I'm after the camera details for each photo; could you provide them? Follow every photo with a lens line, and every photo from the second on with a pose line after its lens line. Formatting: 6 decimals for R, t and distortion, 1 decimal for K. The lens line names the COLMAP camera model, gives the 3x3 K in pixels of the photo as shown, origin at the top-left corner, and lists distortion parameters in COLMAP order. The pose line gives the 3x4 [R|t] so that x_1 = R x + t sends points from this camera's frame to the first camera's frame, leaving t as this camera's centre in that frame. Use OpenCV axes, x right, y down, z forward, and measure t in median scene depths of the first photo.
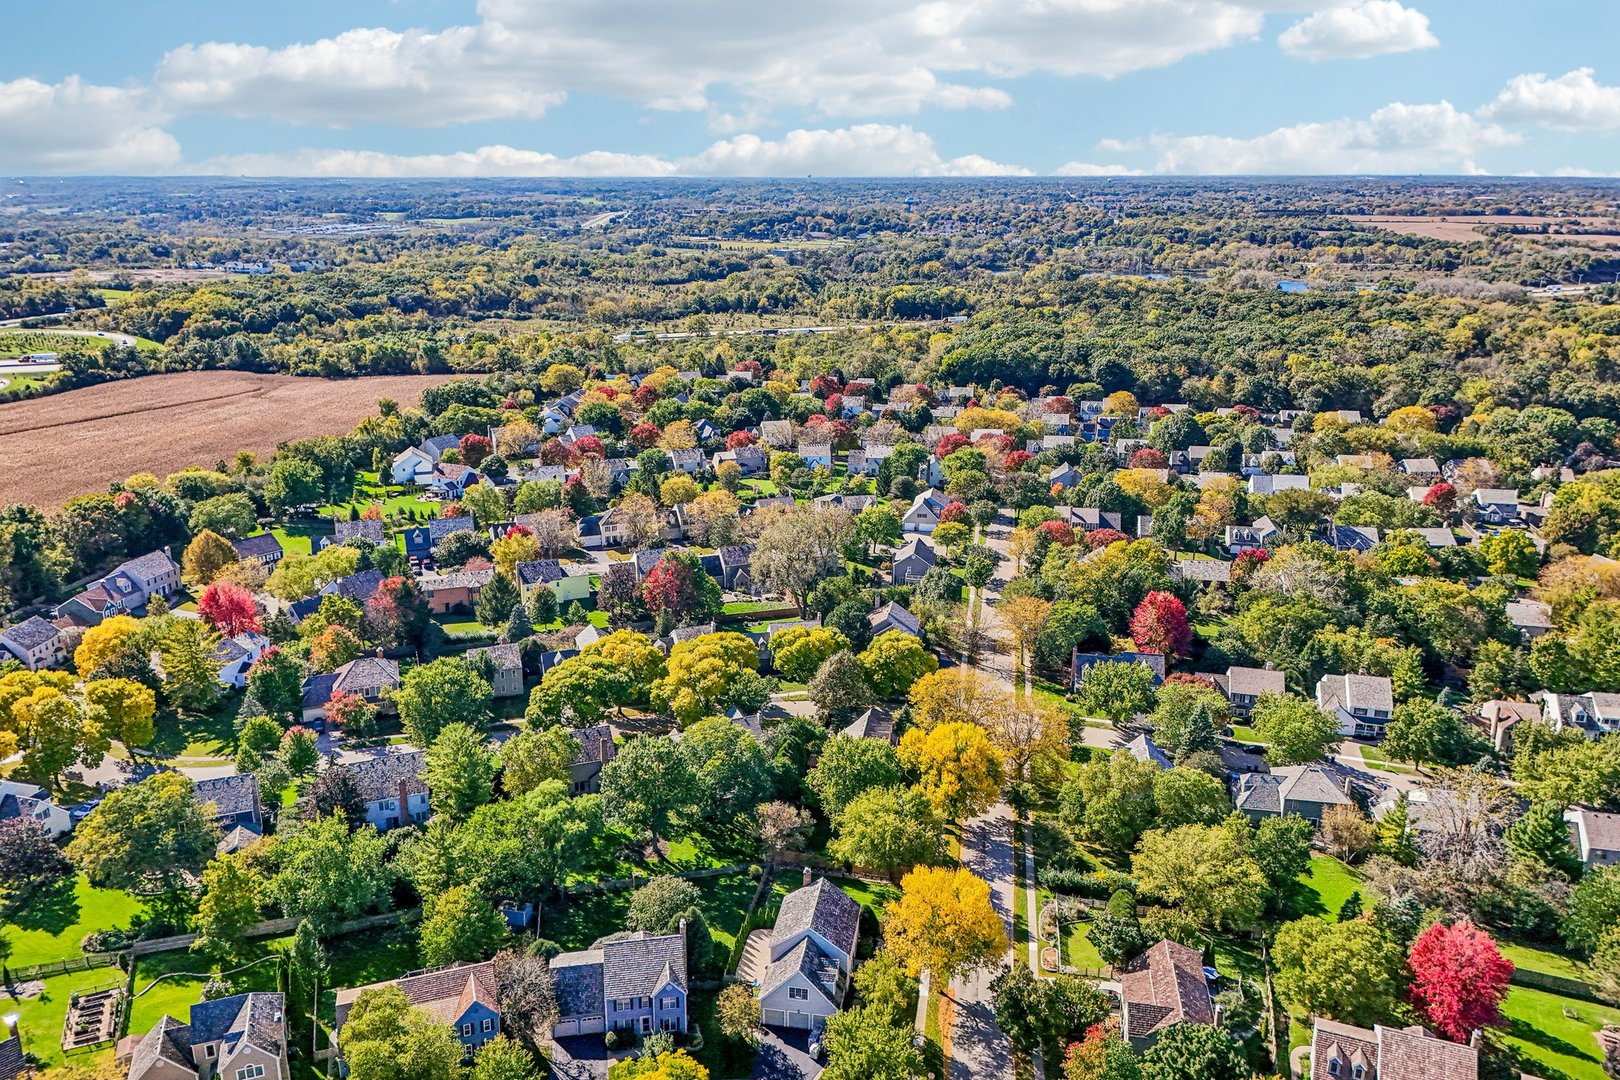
lens RADIAL K [[1185.9, 0, 810.0], [0, 1185.9, 540.0], [0, 0, 1]] dist [0.096443, -0.105413]
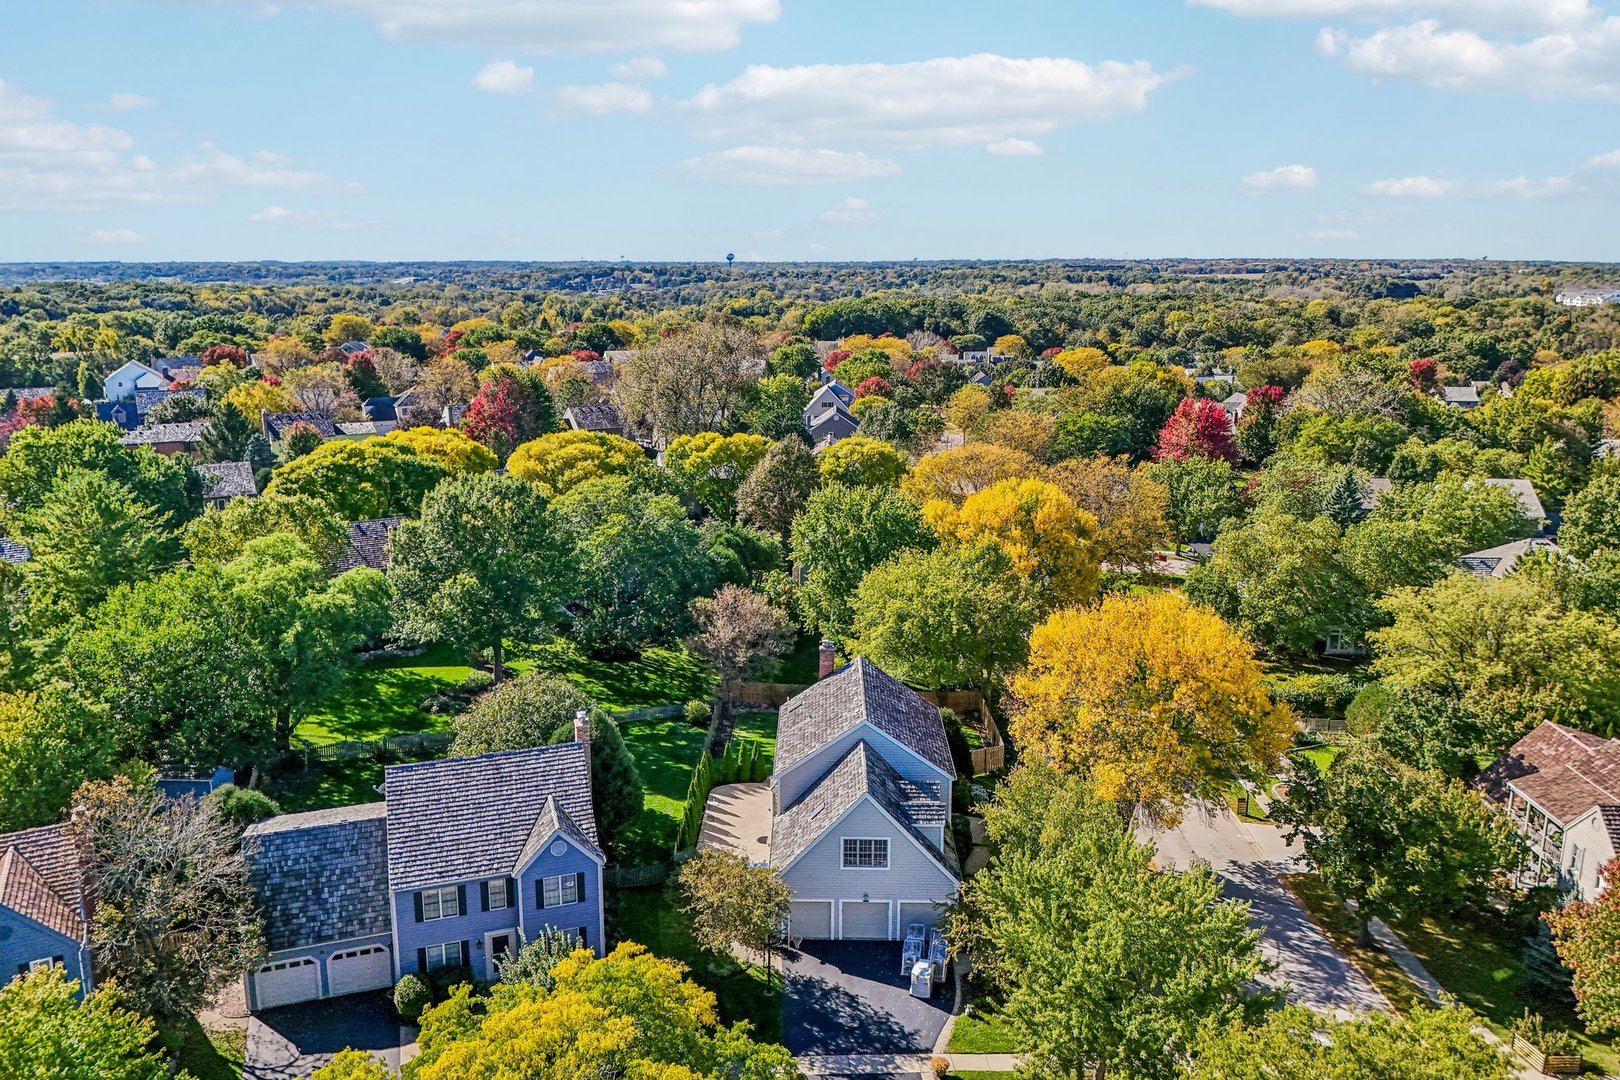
lens RADIAL K [[1185.9, 0, 810.0], [0, 1185.9, 540.0], [0, 0, 1]] dist [0.096443, -0.105413]
pose [[0.988363, -0.039936, 0.146778, -0.078490], [0.049875, 0.996659, -0.064673, 0.264148], [-0.143705, 0.071241, 0.987053, 0.518326]]
